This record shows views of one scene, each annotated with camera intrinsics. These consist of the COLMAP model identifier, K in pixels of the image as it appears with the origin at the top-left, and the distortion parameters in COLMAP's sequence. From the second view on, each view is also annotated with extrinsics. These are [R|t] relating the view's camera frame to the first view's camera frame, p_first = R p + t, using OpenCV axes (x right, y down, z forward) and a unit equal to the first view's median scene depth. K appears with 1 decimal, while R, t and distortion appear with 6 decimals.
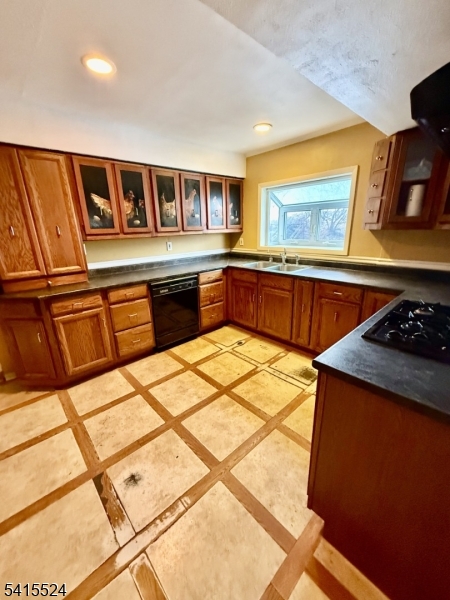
lens RADIAL K [[237.9, 0, 226.7], [0, 237.9, 299.1], [0, 0, 1]] dist [0.003048, -0.000636]
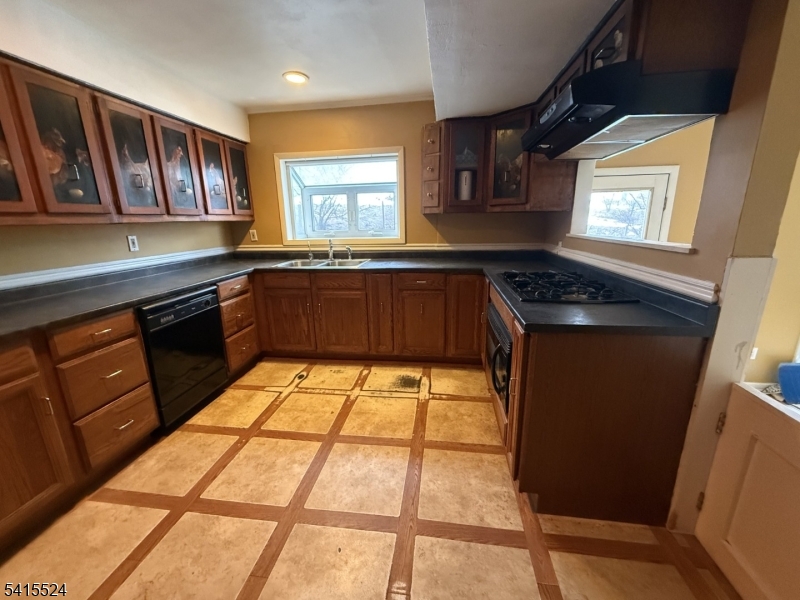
lens RADIAL K [[317.2, 0, 400.0], [0, 317.2, 298.0], [0, 0, 1]] dist [0.003048, -0.000636]
pose [[0.781735, -0.143902, 0.606781, -0.292689], [0.184589, 0.982804, -0.004733, 0.022992], [-0.595665, 0.115705, 0.794855, 0.092421]]
